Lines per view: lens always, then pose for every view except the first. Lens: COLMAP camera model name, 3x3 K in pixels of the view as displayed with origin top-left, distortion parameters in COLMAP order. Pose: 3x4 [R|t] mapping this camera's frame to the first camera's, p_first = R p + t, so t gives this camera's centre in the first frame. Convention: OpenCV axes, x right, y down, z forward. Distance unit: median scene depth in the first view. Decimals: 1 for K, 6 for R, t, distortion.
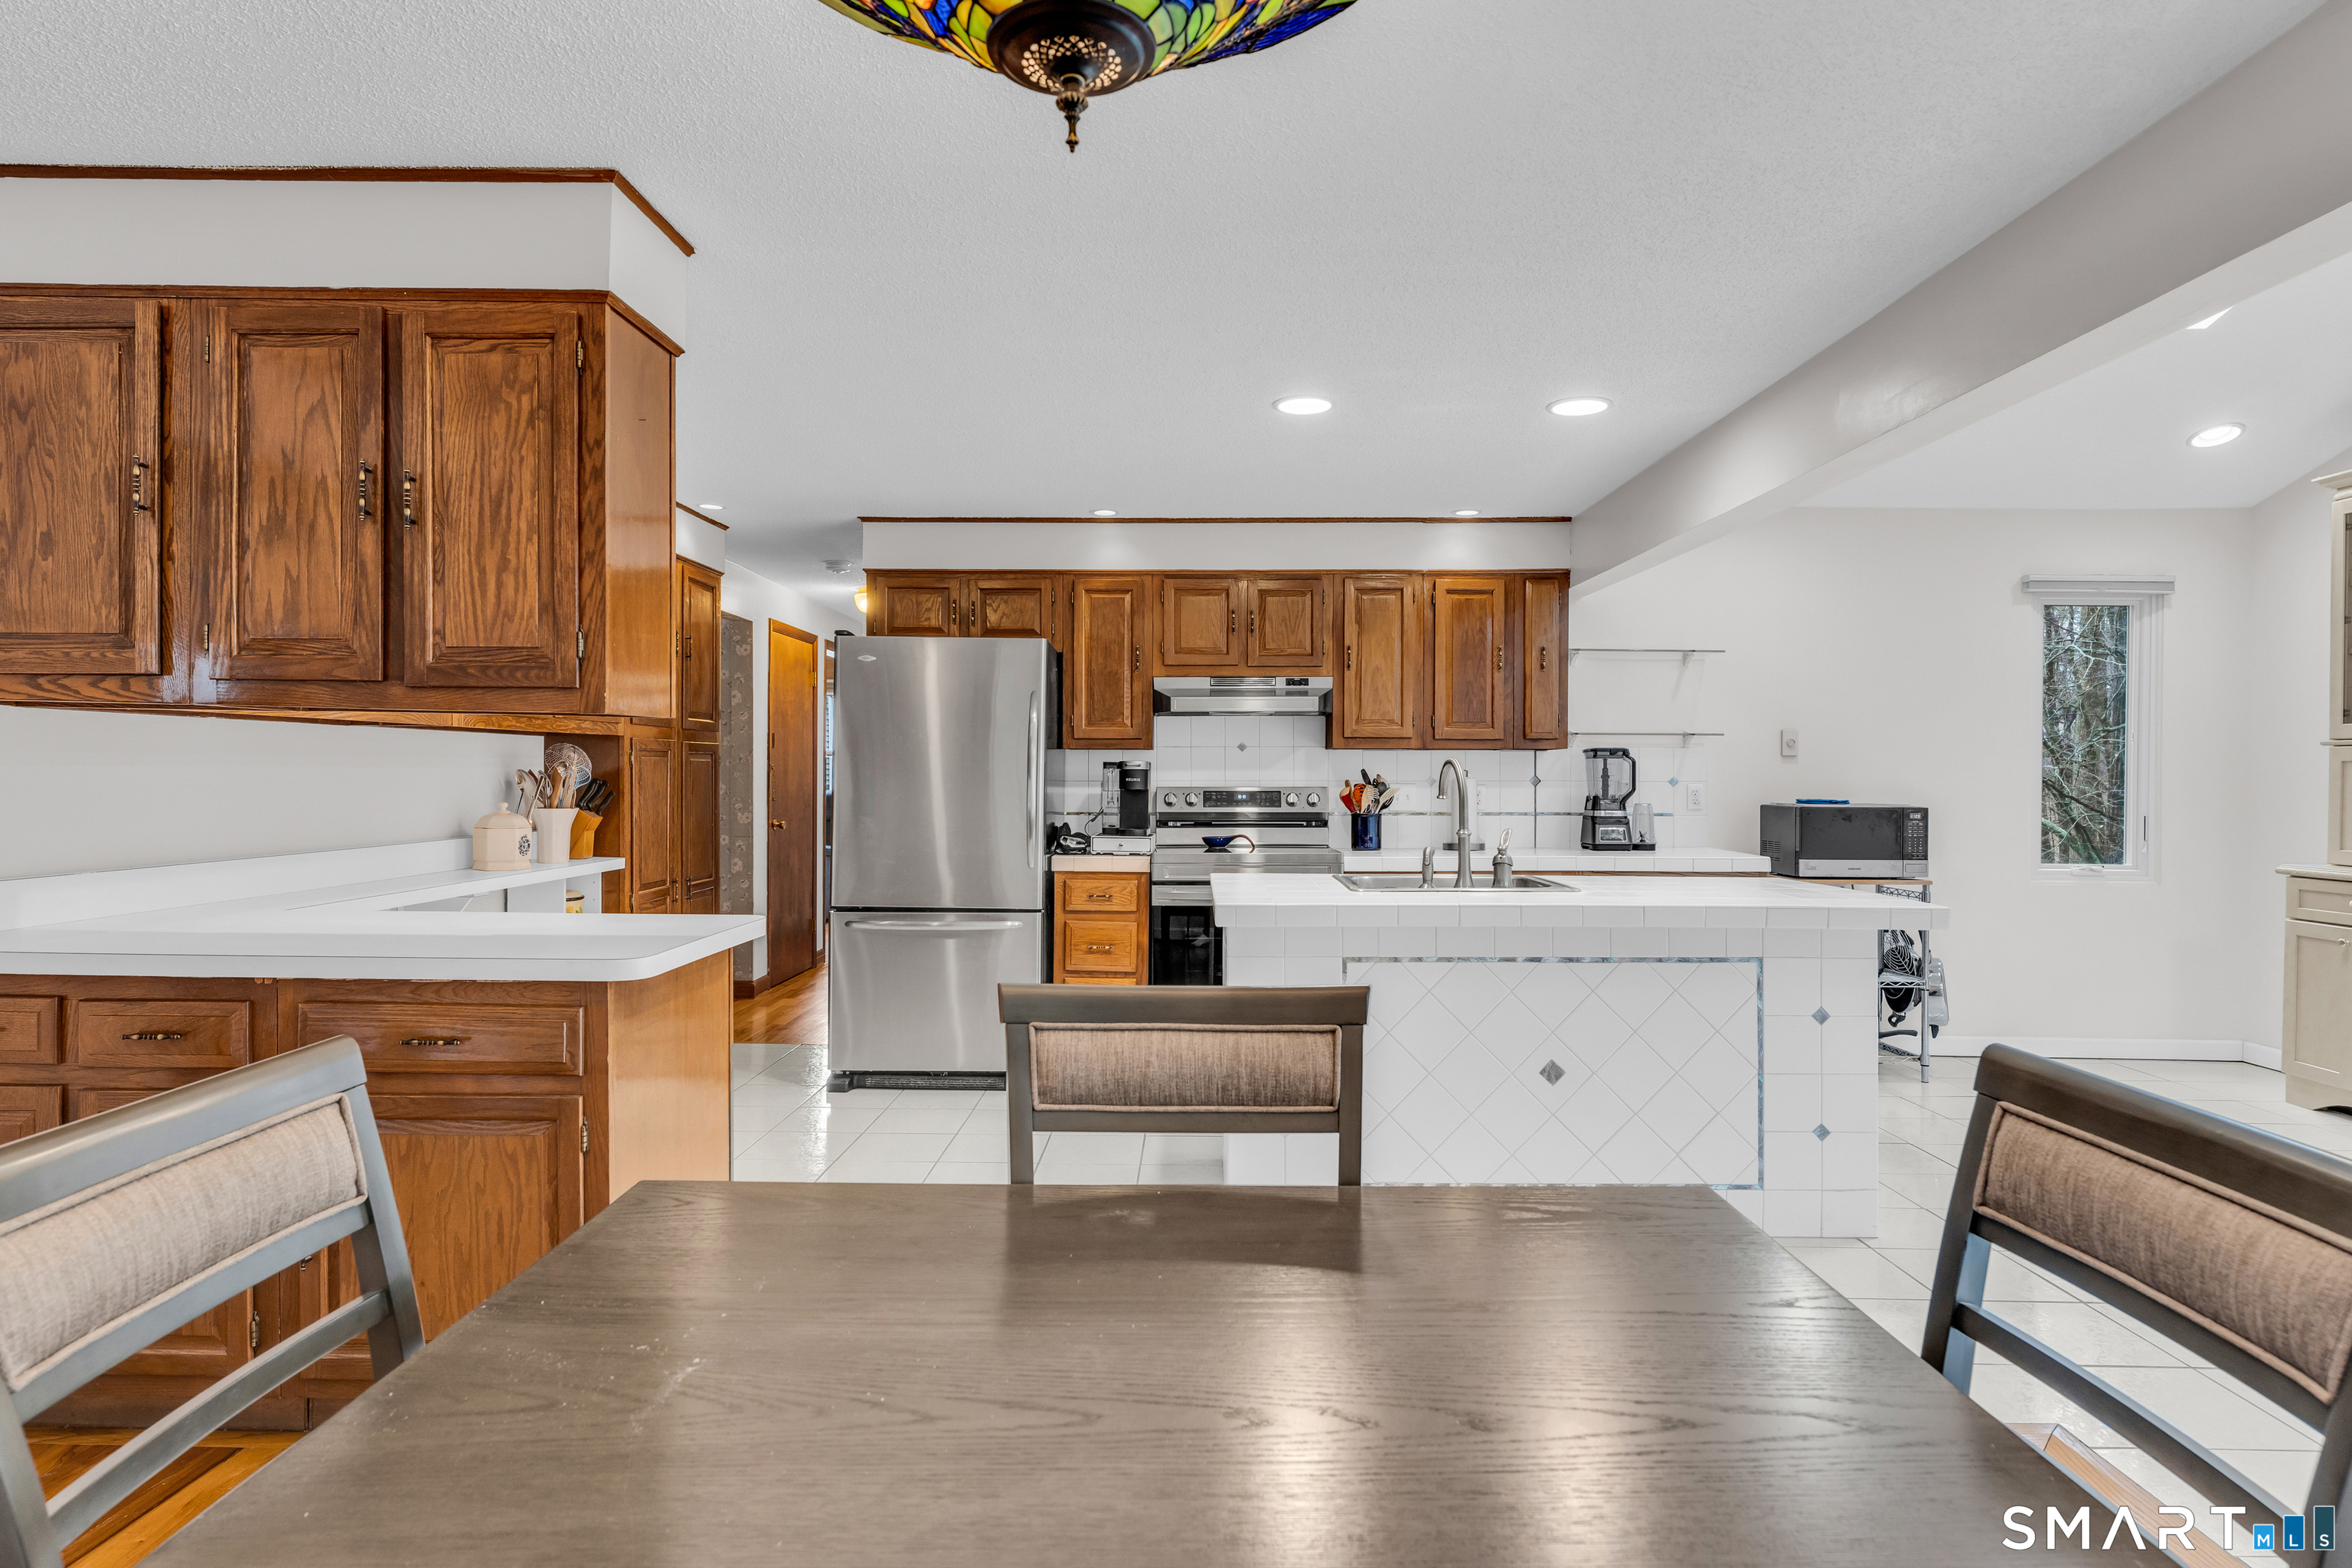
lens RADIAL K [[1253.6, 0, 1177.2], [0, 1253.6, 783.4], [0, 0, 1]] dist [-0.001043, -0.001683]
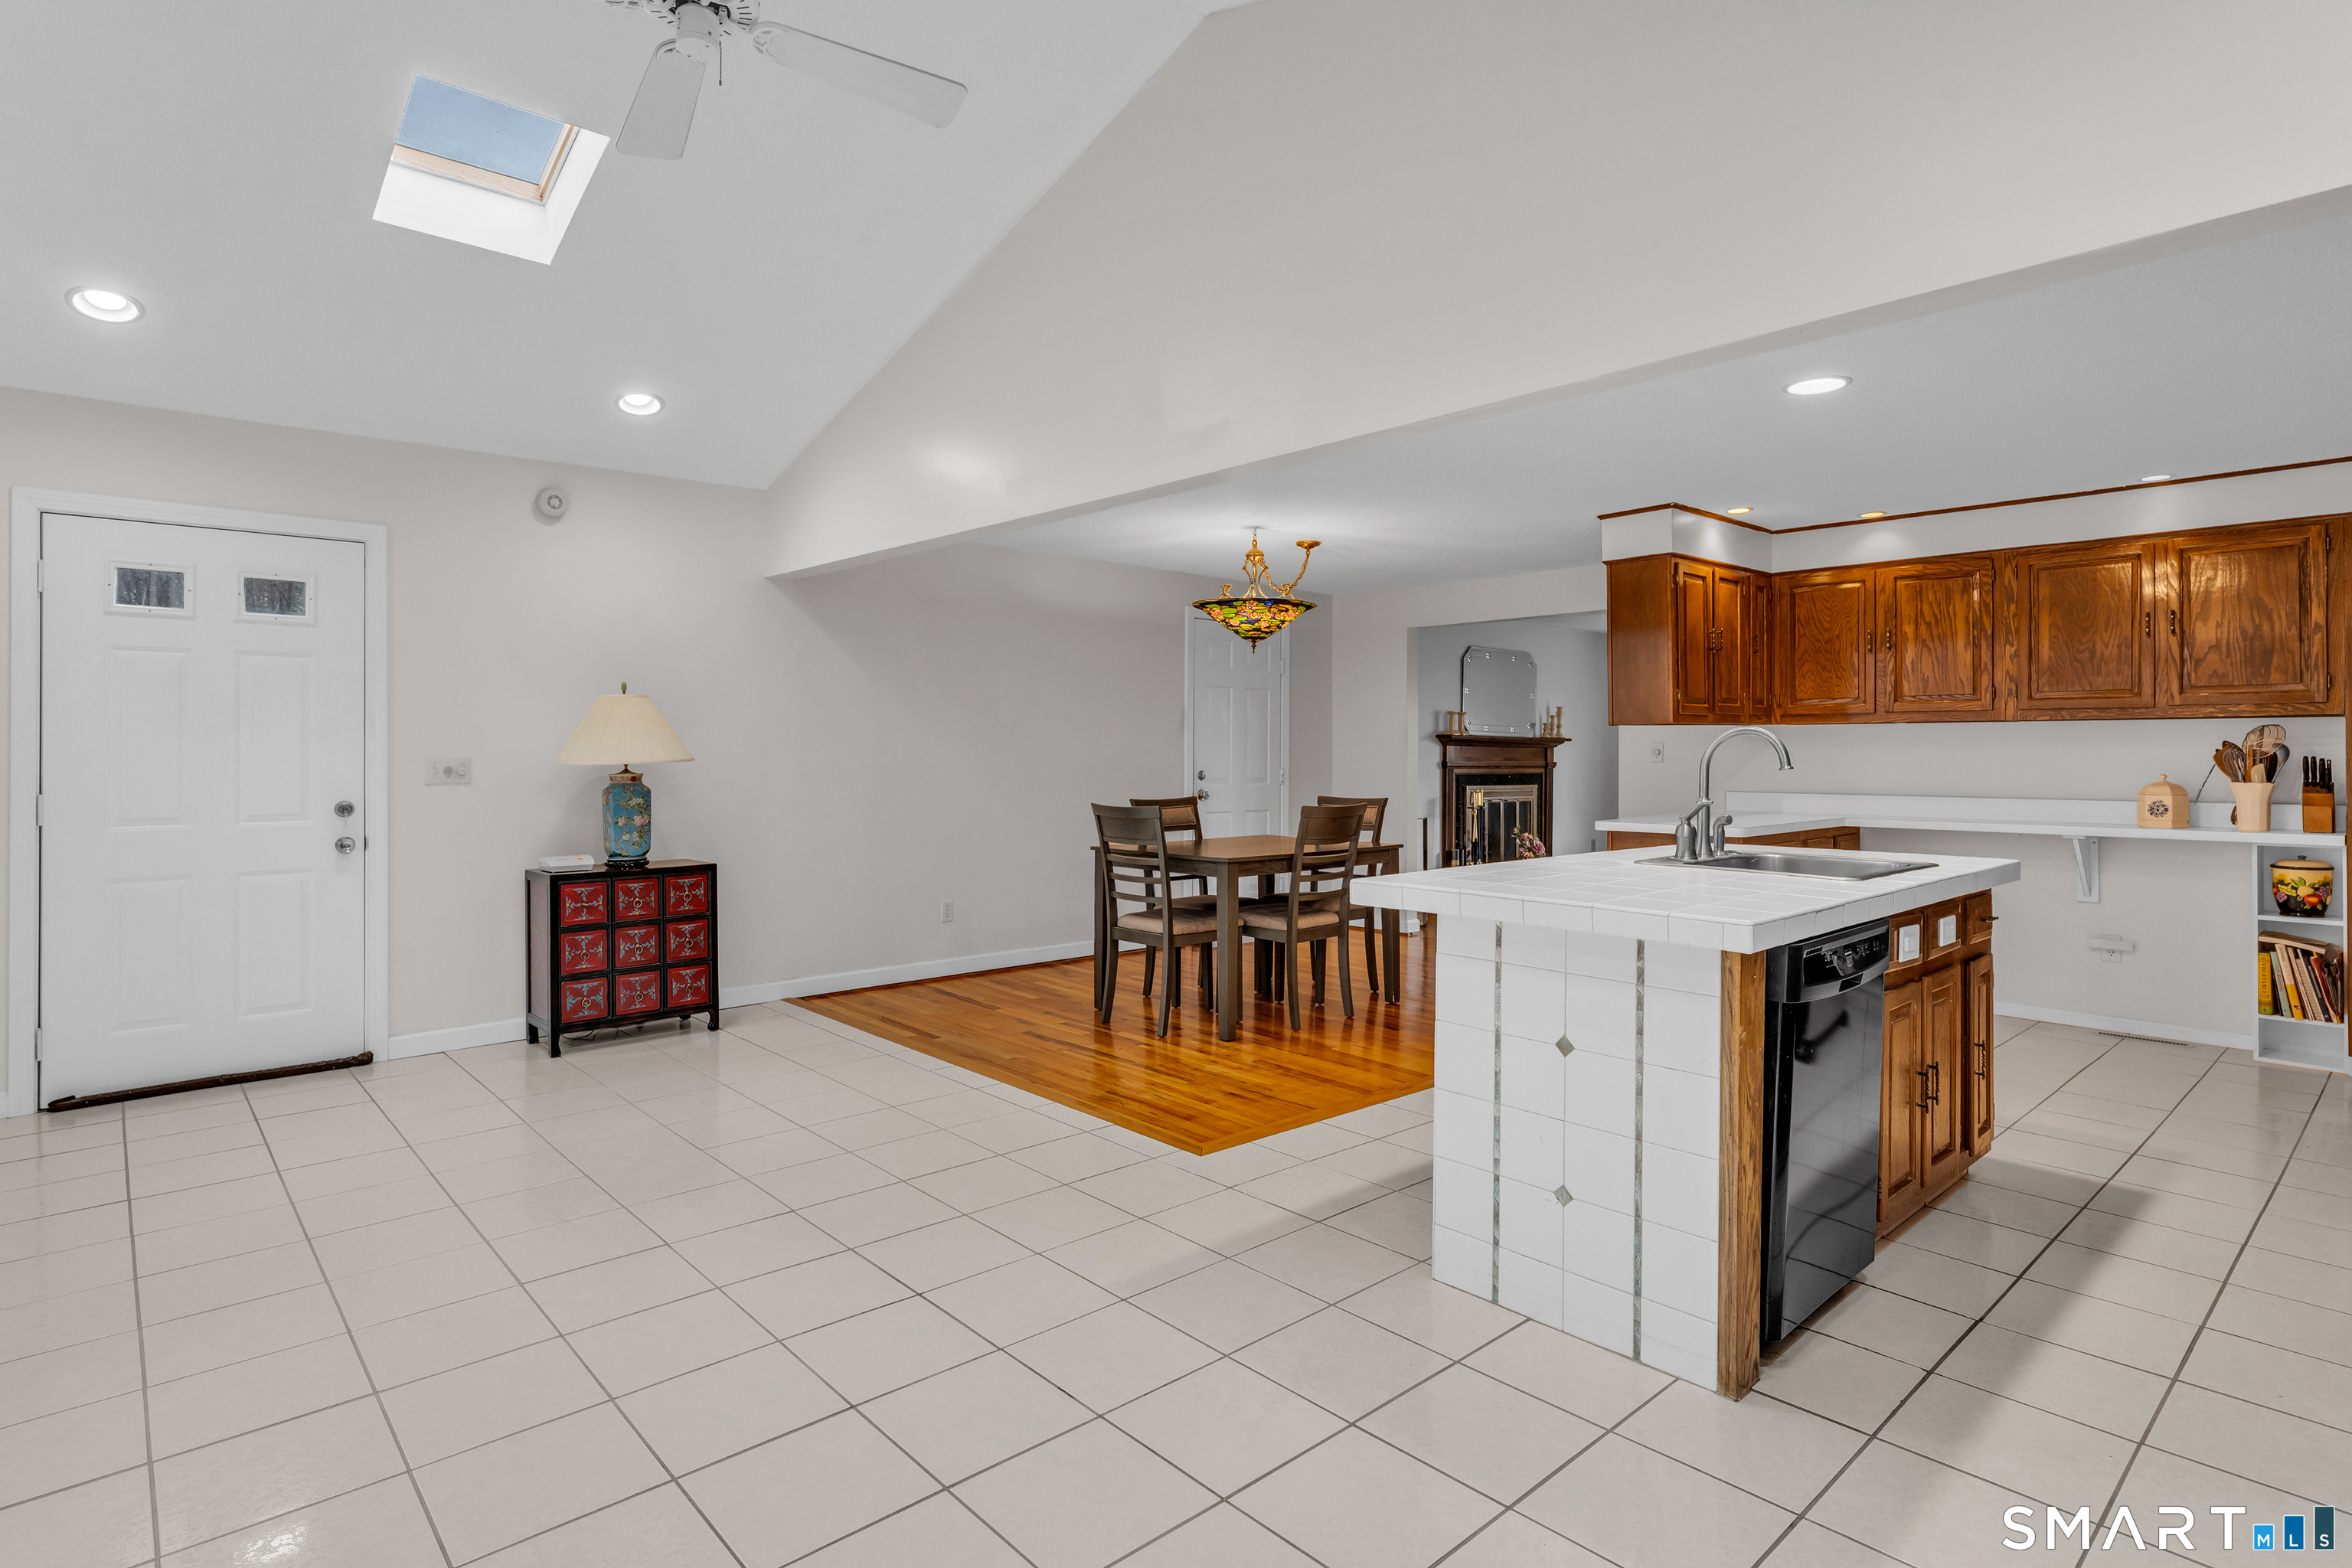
lens RADIAL K [[1200.3, 0, 1179.8], [0, 1200.3, 739.6], [0, 0, 1]] dist [-0.002911, 0.000664]
pose [[-0.730412, -0.014475, -0.682853, 0.820515], [-0.012230, 0.999892, -0.008114, 0.001469], [0.682897, 0.002424, -0.730511, 0.972366]]
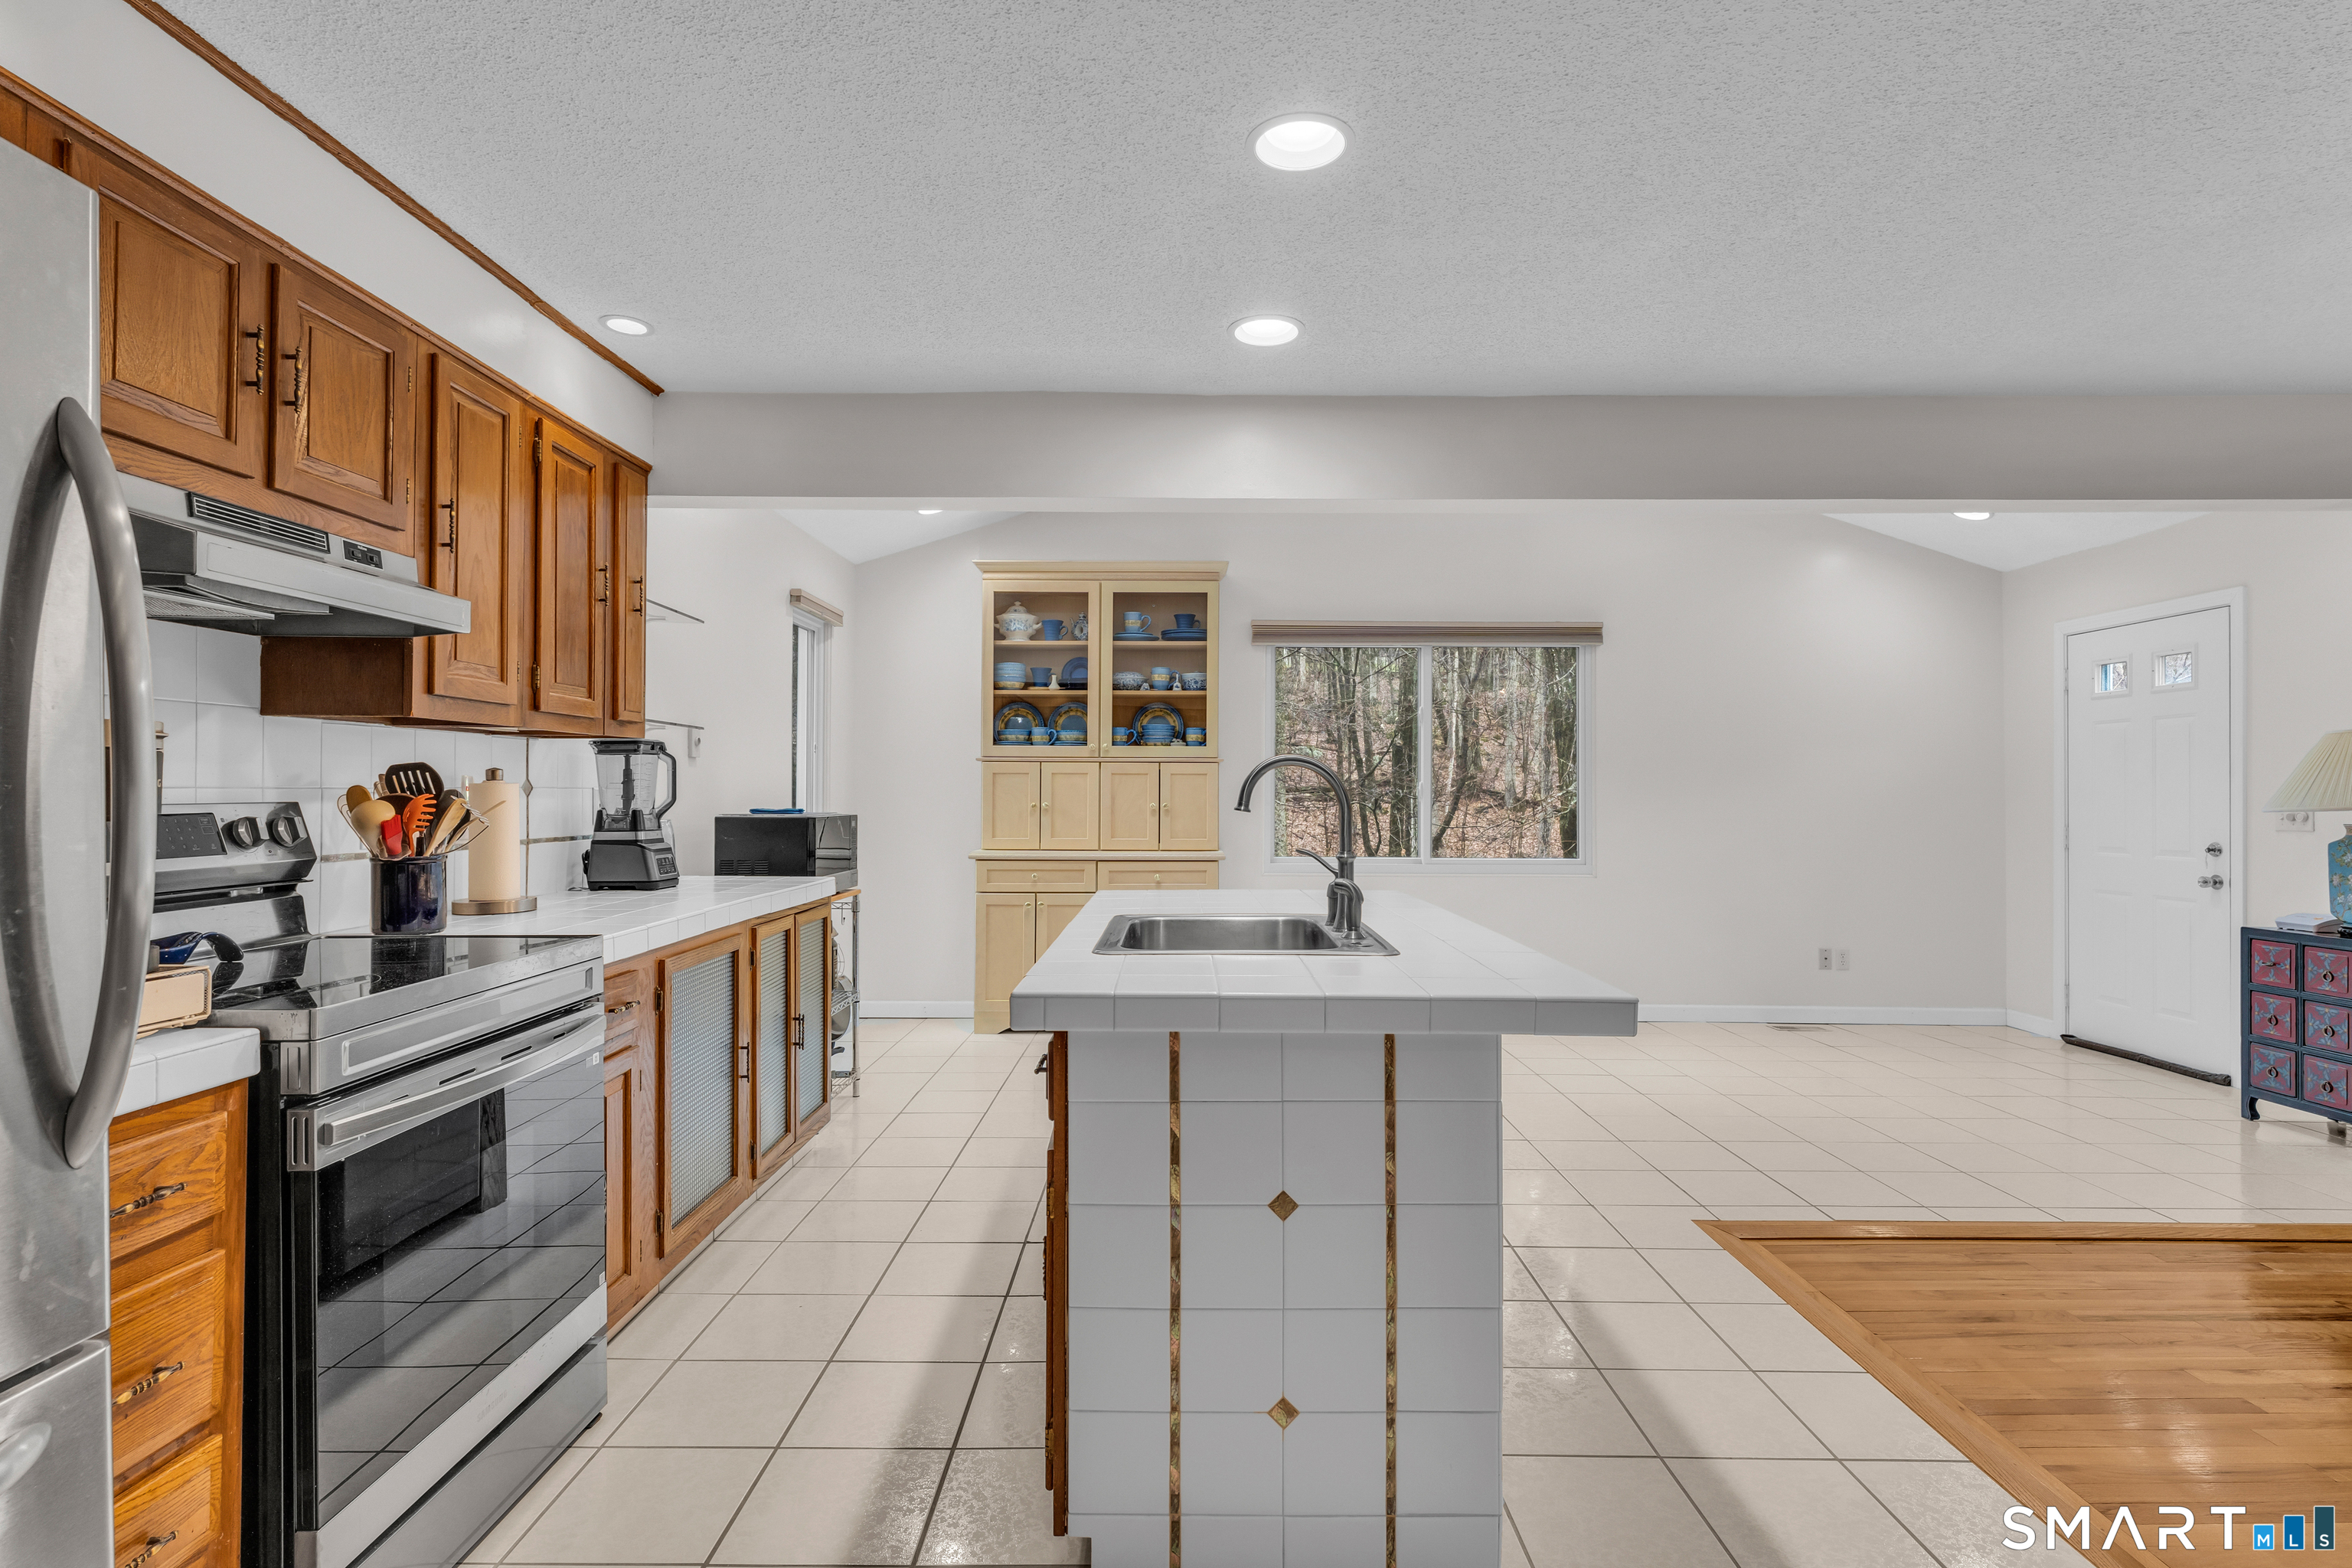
lens RADIAL K [[1158.2, 0, 1174.2], [0, 1158.2, 784.8], [0, 0, 1]] dist [-0.004609, 0.002000]
pose [[-0.005631, 0.002303, 0.999981, -0.308829], [0.003670, 0.999991, -0.002282, -0.001015], [-0.999977, 0.003657, -0.005639, 0.756982]]
